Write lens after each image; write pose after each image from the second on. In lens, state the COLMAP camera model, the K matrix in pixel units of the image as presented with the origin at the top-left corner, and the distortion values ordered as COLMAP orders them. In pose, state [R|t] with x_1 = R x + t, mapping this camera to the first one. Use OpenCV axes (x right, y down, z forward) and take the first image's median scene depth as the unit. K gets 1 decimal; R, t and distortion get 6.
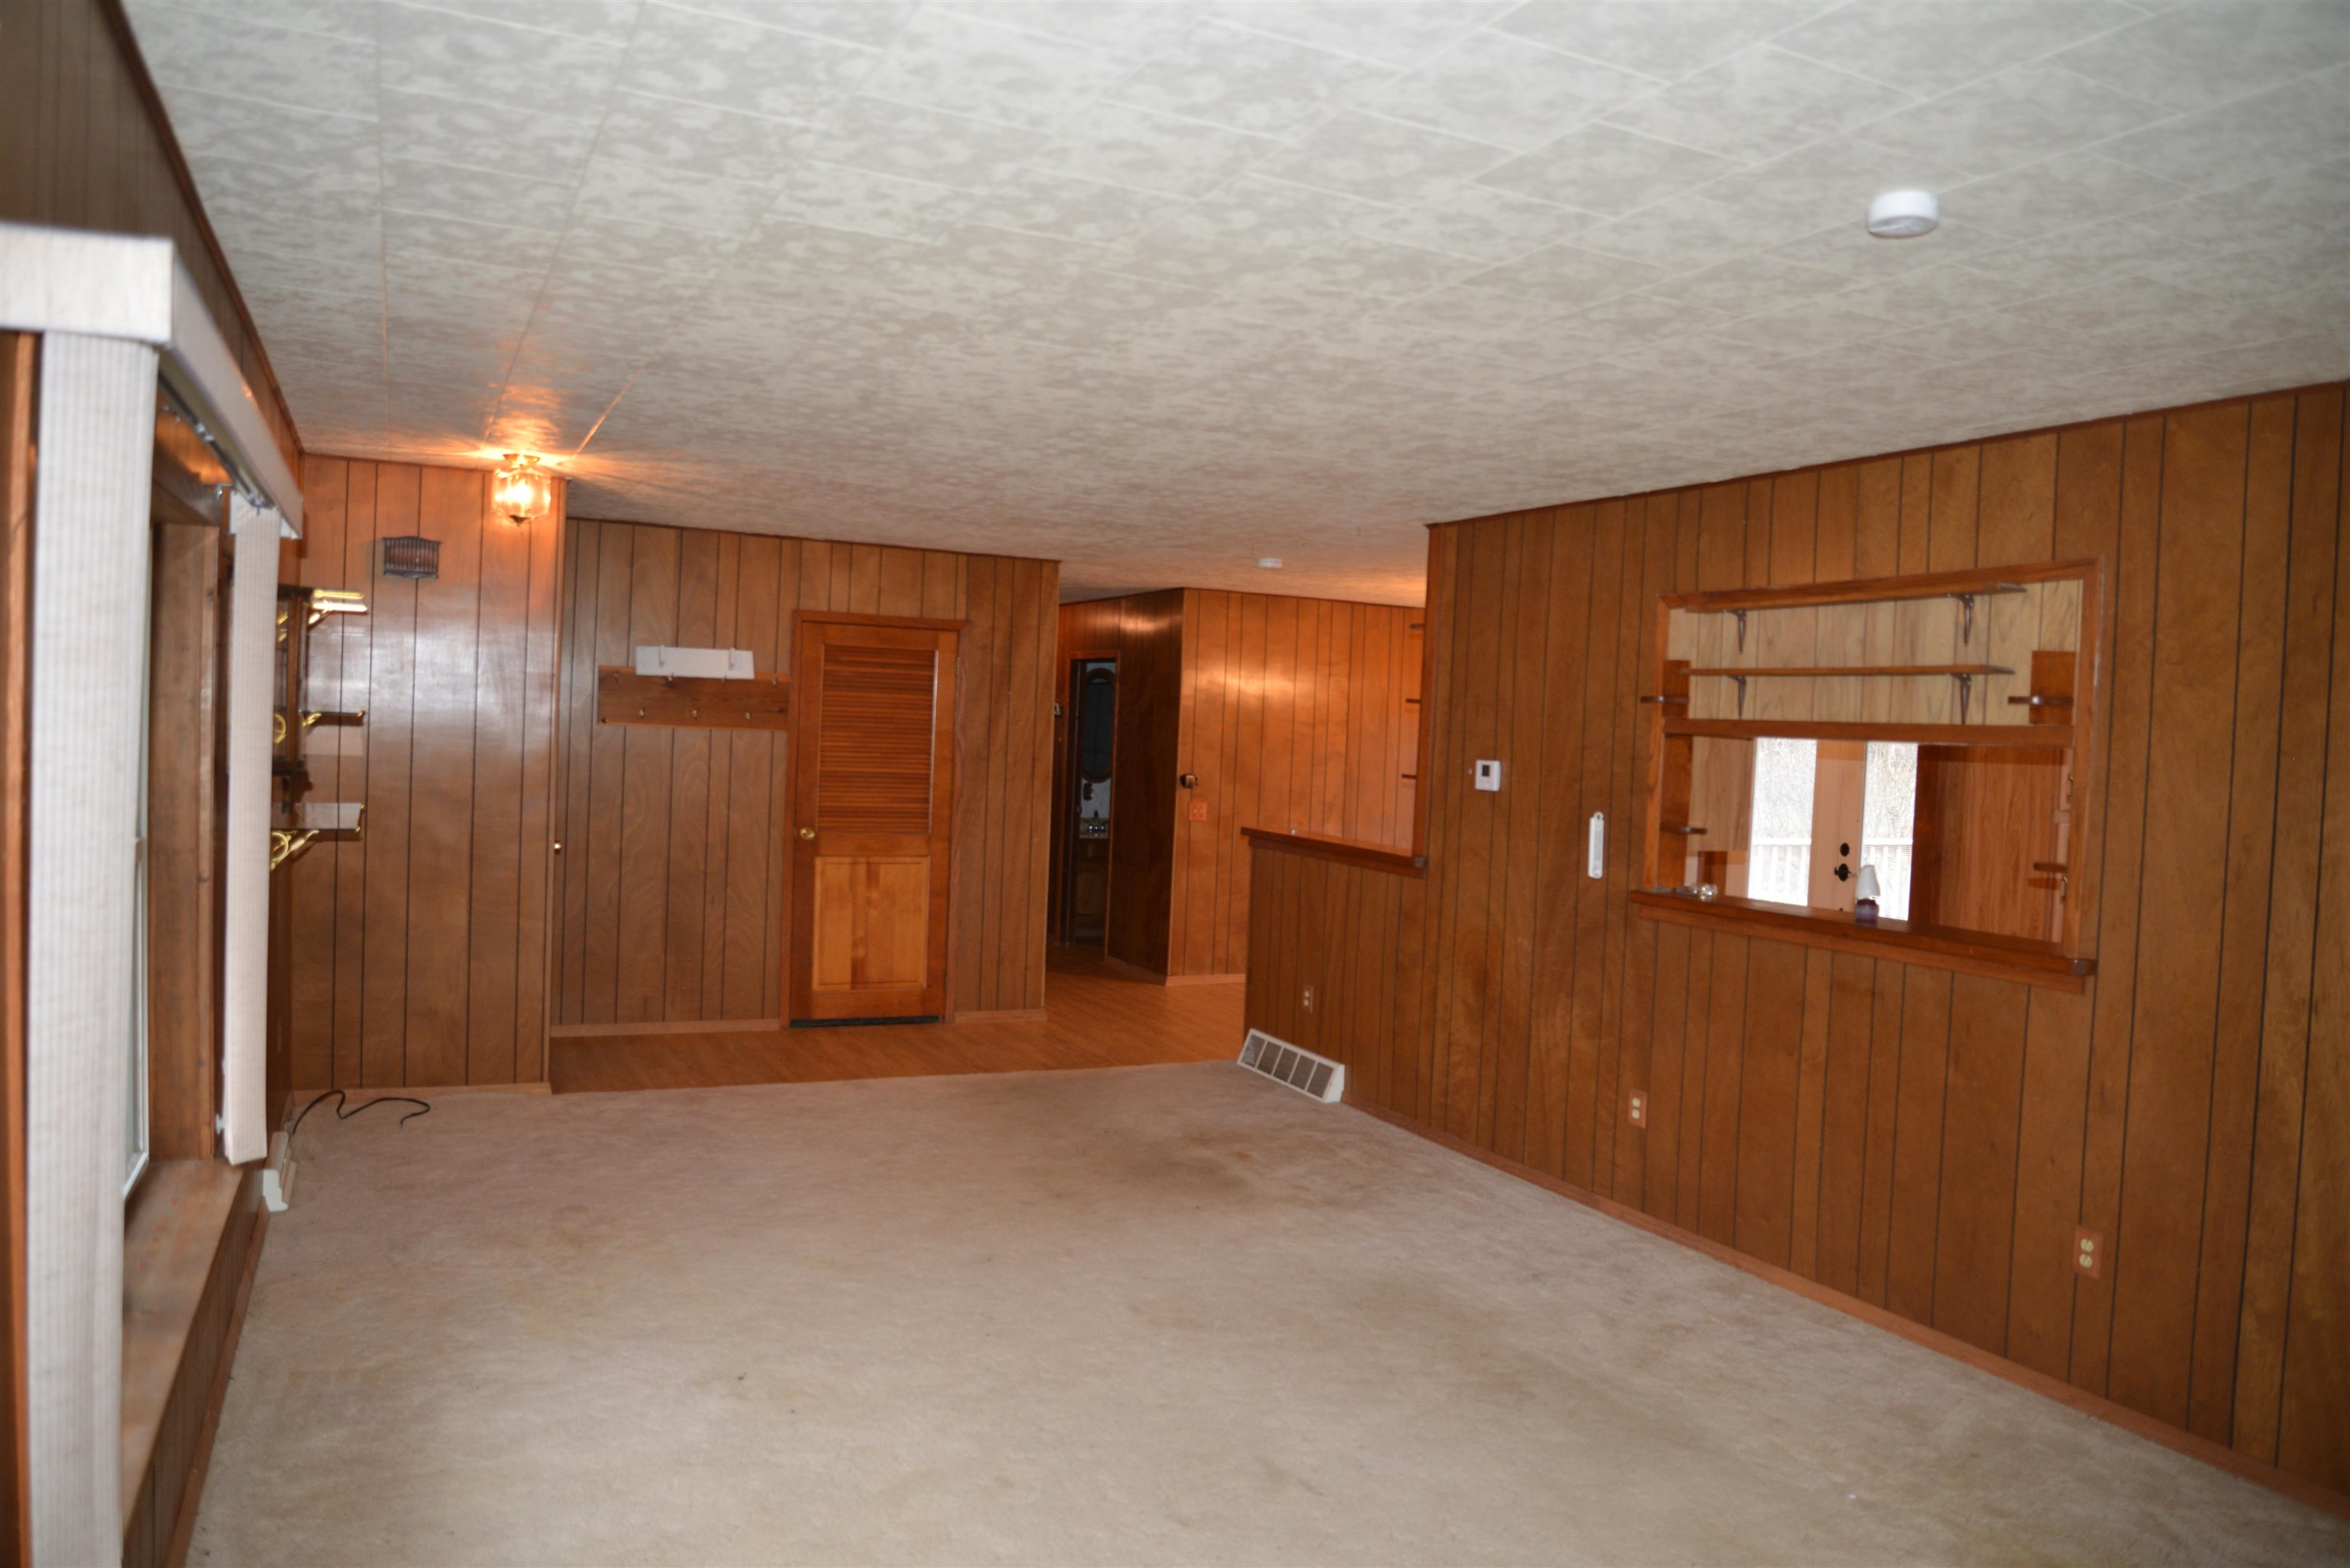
lens RADIAL K [[1640.5, 0, 1175.0], [0, 1640.5, 784.0], [0, 0, 1]] dist [-0.000882, -0.000052]
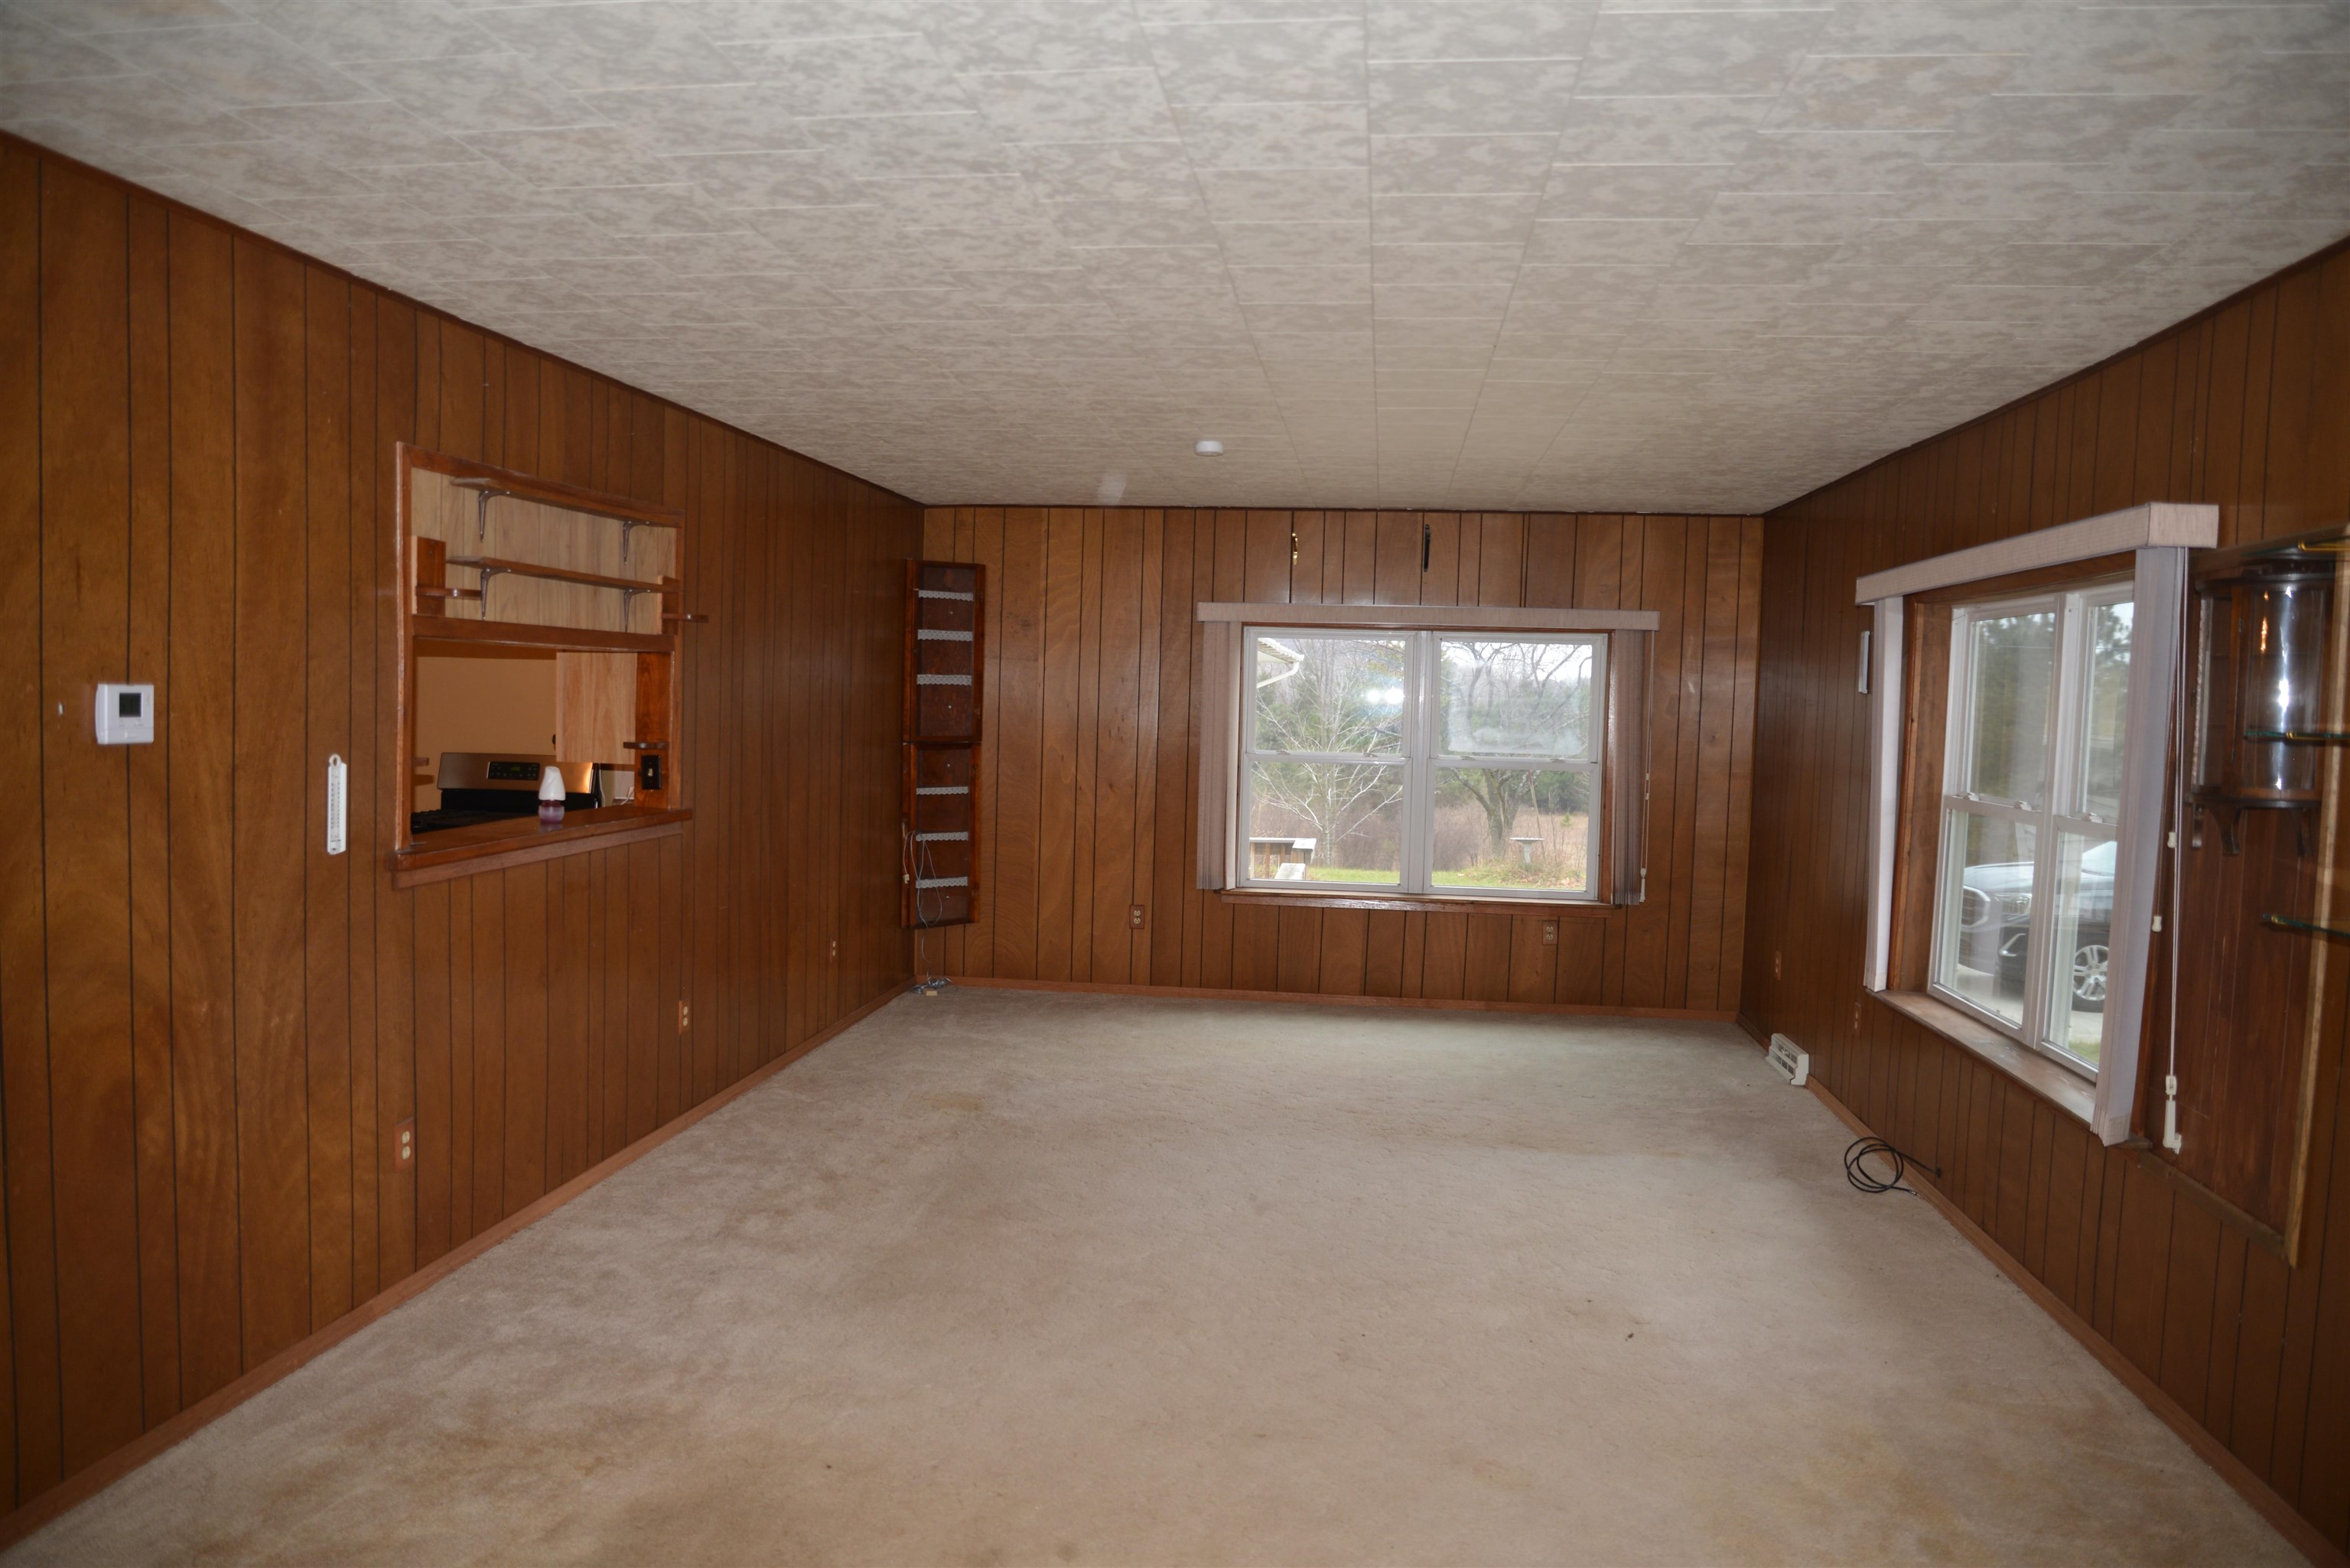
lens RADIAL K [[1640.5, 0, 1175.0], [0, 1640.5, 784.0], [0, 0, 1]] dist [-0.000882, -0.000052]
pose [[-0.833148, -0.096771, 0.544518, -0.408790], [-0.044565, 0.993118, 0.108309, -0.061614], [-0.551252, 0.065971, -0.831727, 1.468535]]
